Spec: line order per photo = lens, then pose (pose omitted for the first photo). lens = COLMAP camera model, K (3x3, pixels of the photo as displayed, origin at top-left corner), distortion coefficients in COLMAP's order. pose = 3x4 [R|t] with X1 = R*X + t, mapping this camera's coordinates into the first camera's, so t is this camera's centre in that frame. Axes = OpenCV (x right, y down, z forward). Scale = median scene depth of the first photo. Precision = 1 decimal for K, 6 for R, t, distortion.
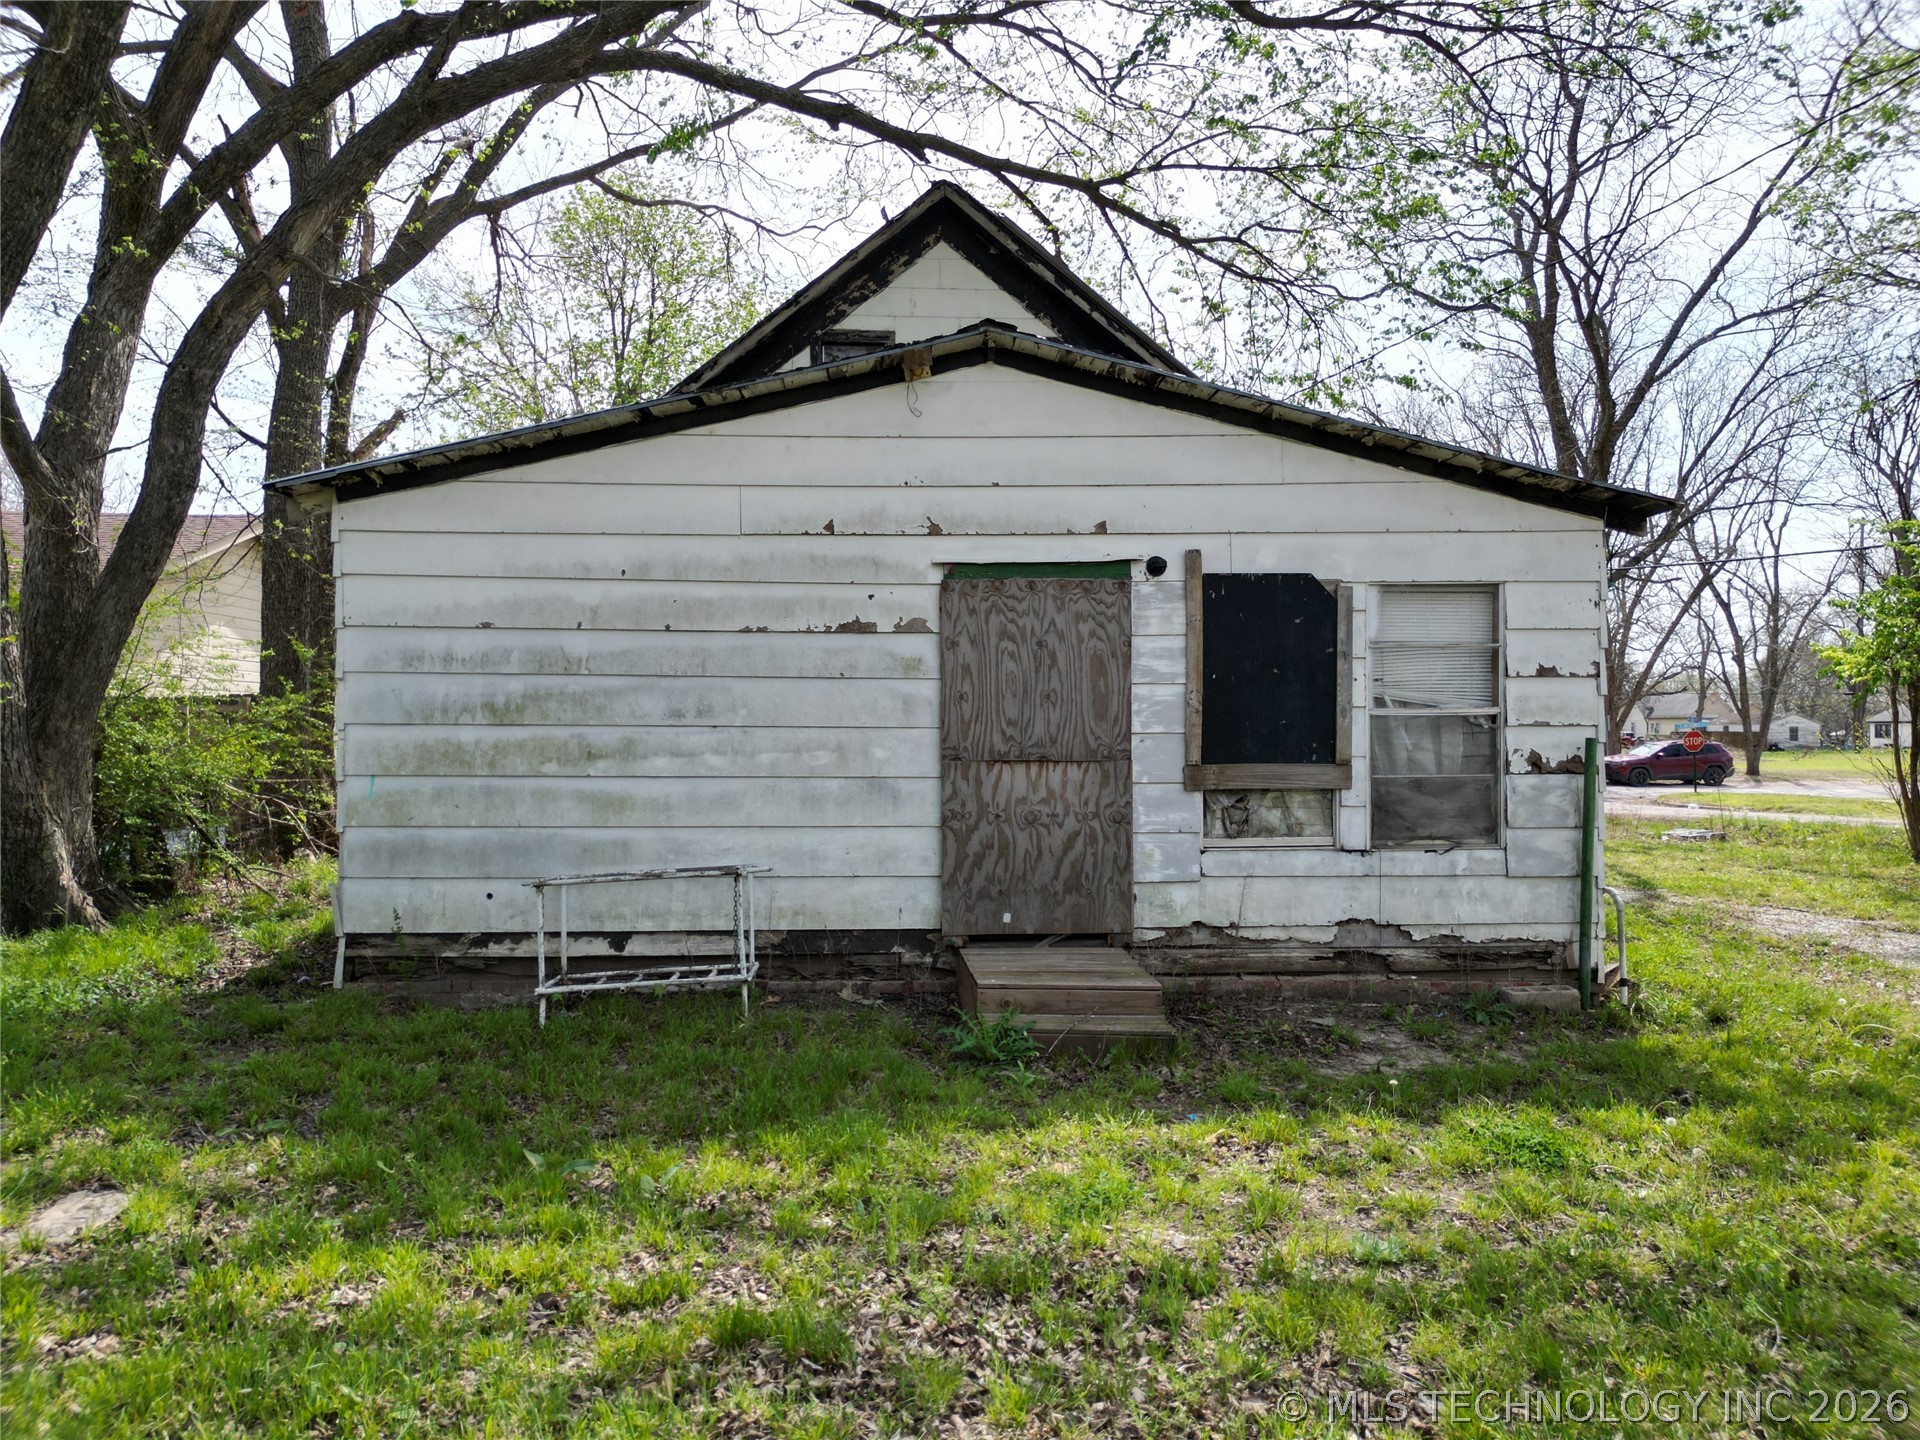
lens RADIAL K [[1329.3, 0, 960.1], [0, 1329.3, 715.8], [0, 0, 1]] dist [0.051866, -0.024906]
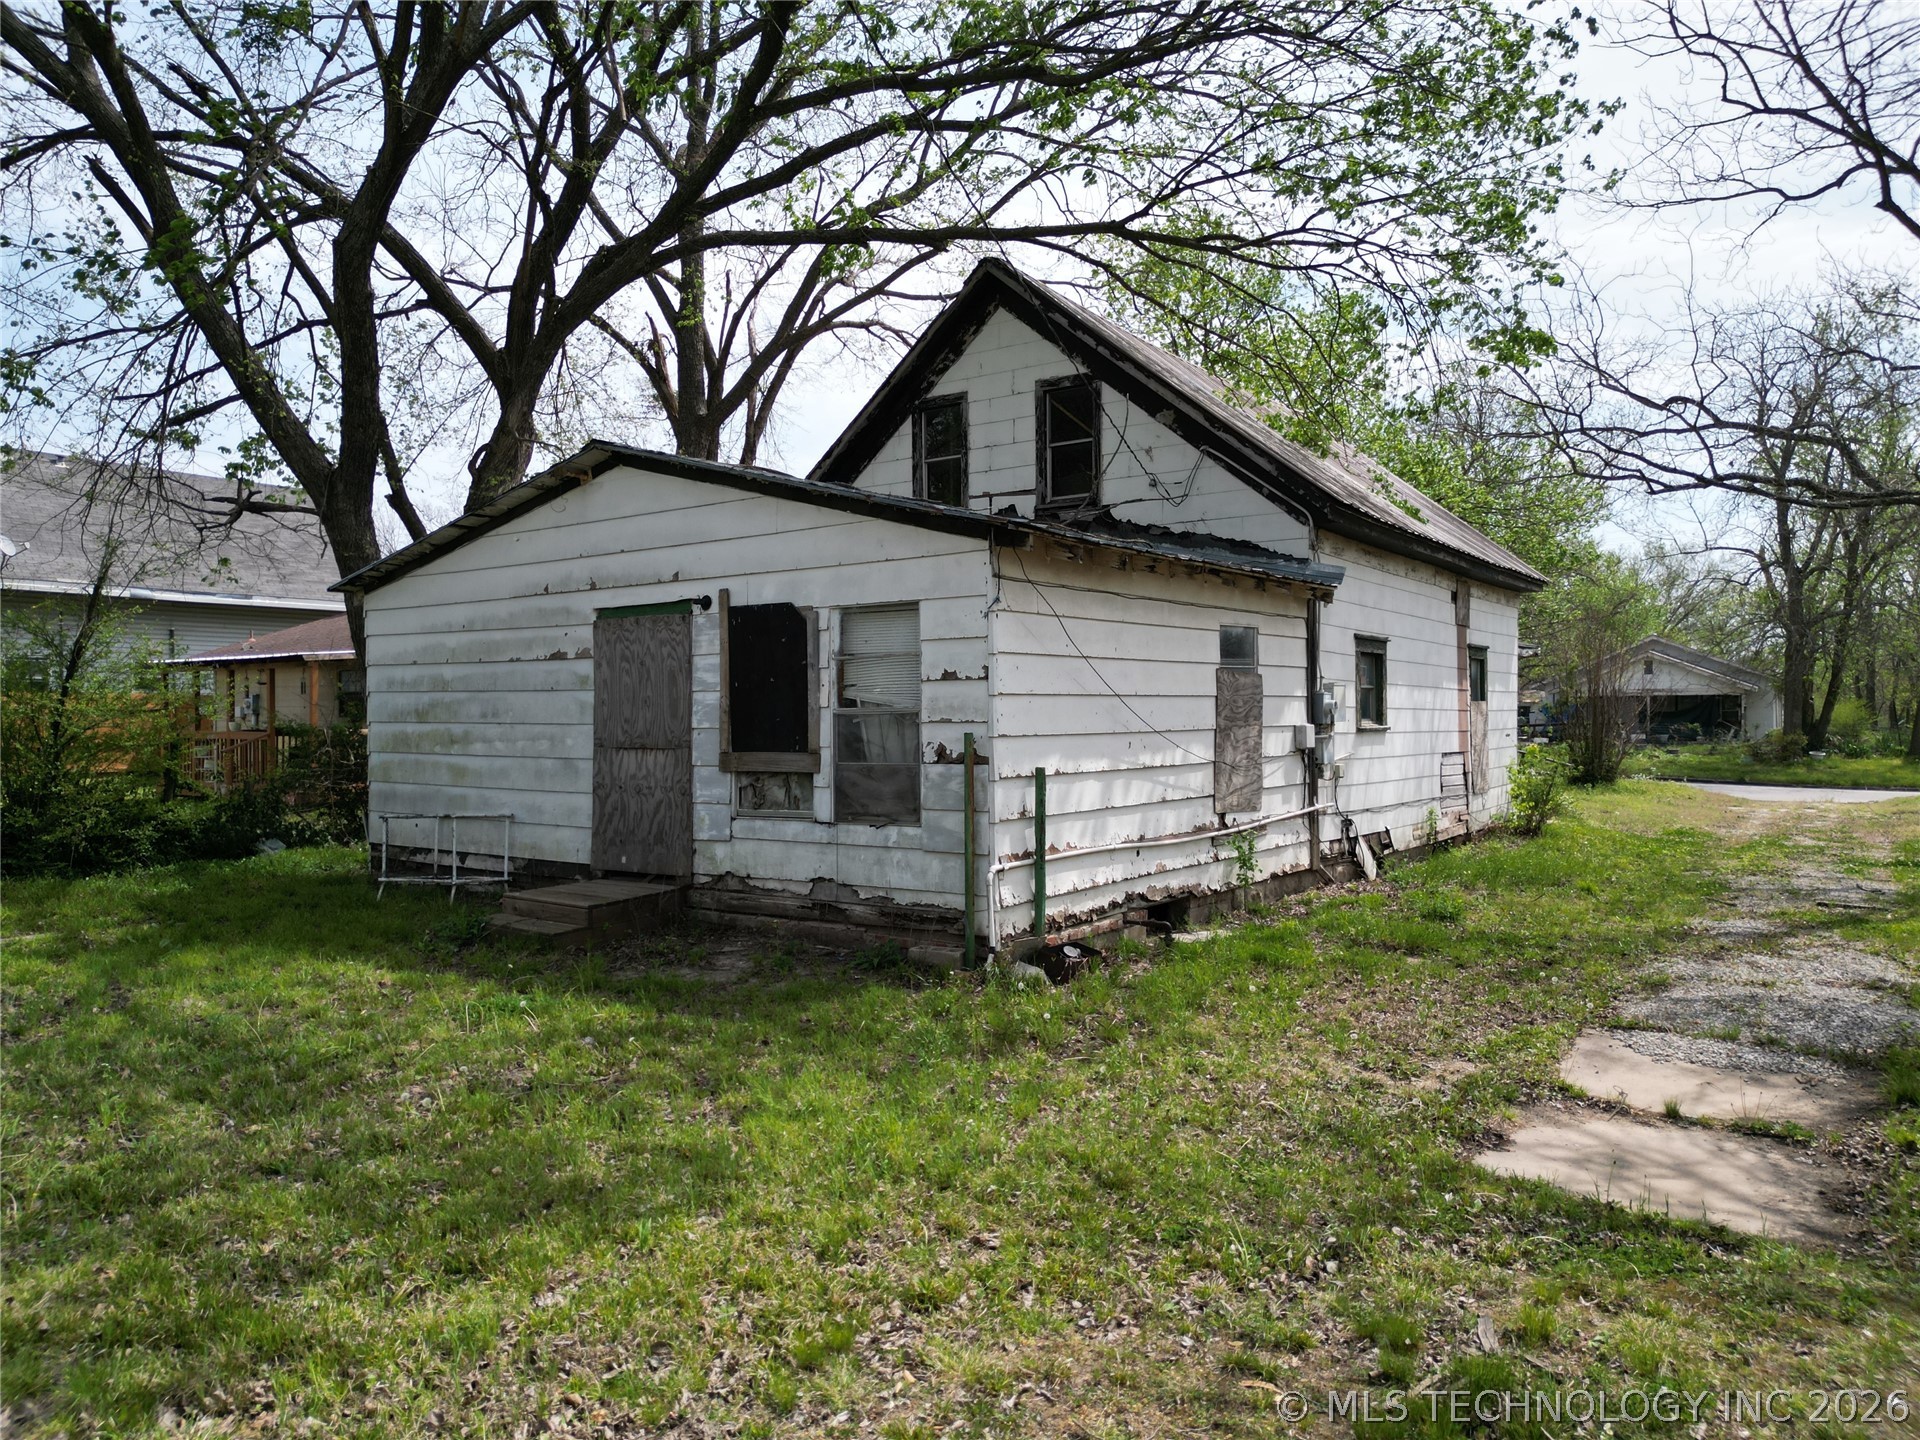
lens RADIAL K [[1329.3, 0, 957.5], [0, 1329.3, 725.2], [0, 0, 1]] dist [0.051866, -0.024906]
pose [[0.788092, 0.000162, -0.615557, 1.165540], [0.003675, 0.999981, 0.004968, 0.004449], [0.615546, -0.006177, 0.788076, 0.104329]]
